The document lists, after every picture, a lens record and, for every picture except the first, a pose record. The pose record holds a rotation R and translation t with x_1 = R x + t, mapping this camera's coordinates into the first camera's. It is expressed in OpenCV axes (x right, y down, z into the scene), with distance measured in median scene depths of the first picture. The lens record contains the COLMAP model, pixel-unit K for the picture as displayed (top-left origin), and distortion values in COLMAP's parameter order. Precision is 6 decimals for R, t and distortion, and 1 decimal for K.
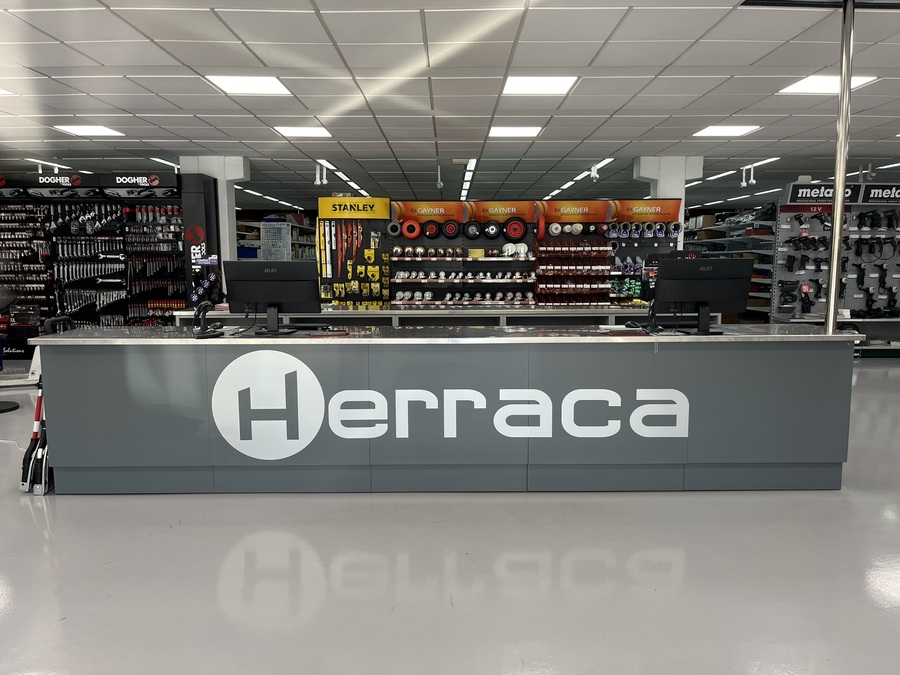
lens RADIAL K [[679.7, 0, 453.0], [0, 679.7, 338.0], [0, 0, 1]] dist [0.068493, -0.086184]
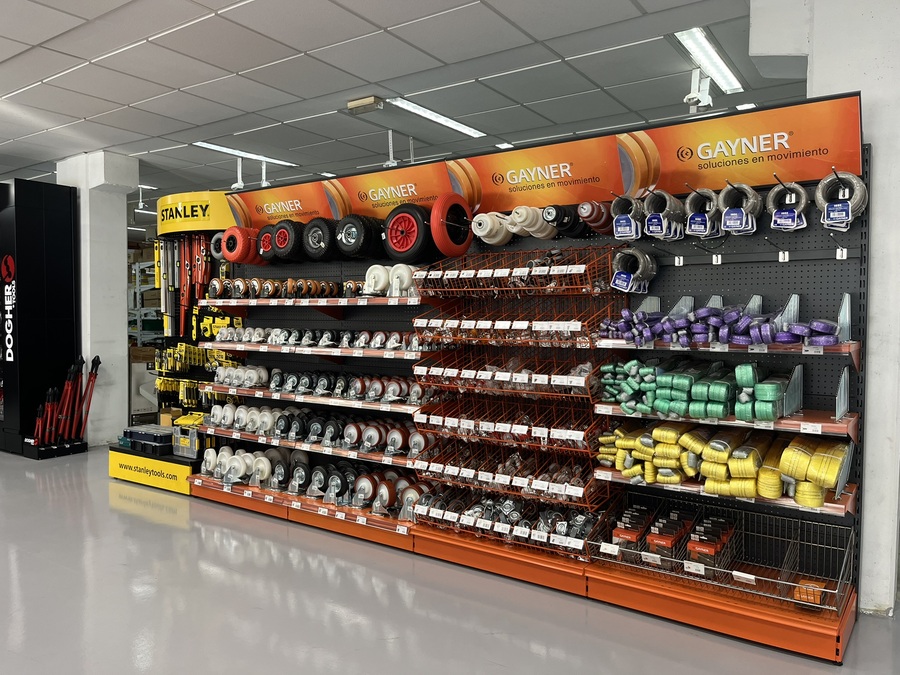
lens RADIAL K [[679.7, 0, 451.6], [0, 679.7, 346.2], [0, 0, 1]] dist [0.068493, -0.086184]
pose [[0.822087, 0.031539, -0.568488, 0.359177], [-0.078988, 0.995127, -0.059017, -0.067425], [0.563856, 0.093421, 0.820572, 0.679513]]
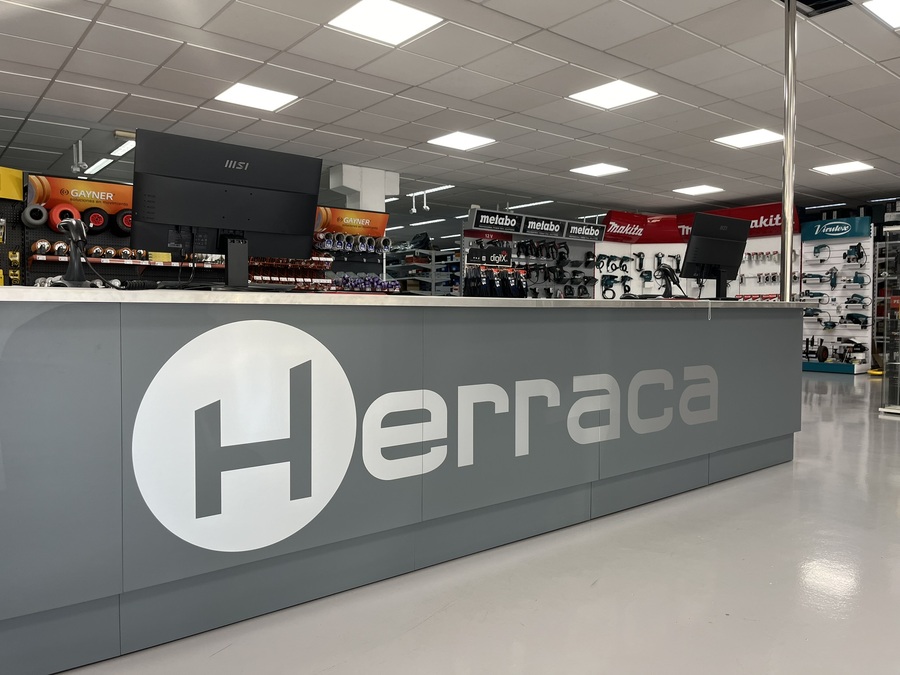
lens RADIAL K [[679.7, 0, 449.7], [0, 679.7, 339.5], [0, 0, 1]] dist [0.068493, -0.086184]
pose [[0.782232, -0.020371, 0.622654, -0.194513], [0.067610, 0.996338, -0.052341, 0.027542], [-0.619308, 0.083040, 0.780744, 0.221488]]
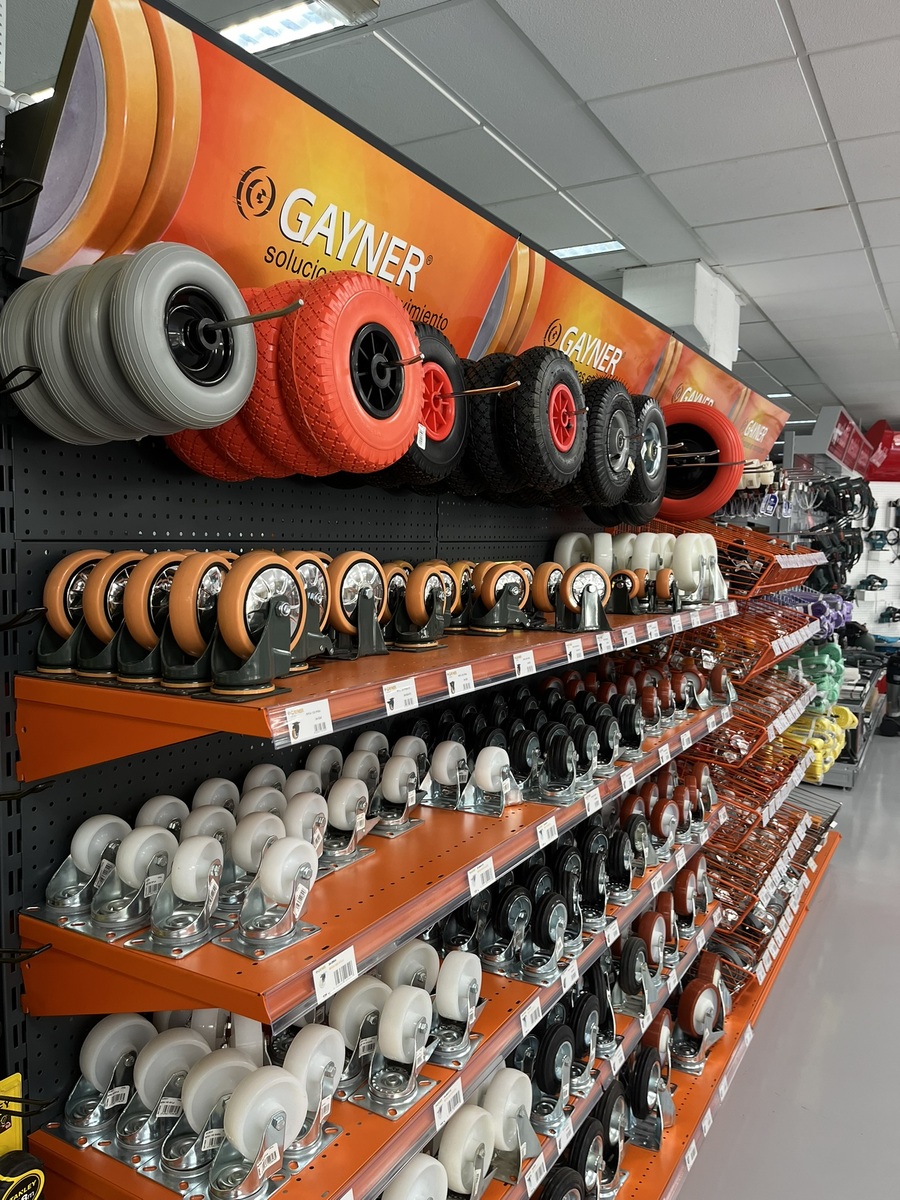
lens RADIAL K [[906.3, 0, 451.6], [0, 906.3, 601.7], [0, 0, 1]] dist [0.068493, -0.086184]
pose [[0.495684, -0.058865, 0.866506, -0.156654], [0.085224, 0.996182, 0.018922, -0.129395], [-0.864312, 0.064468, 0.498808, 0.914785]]
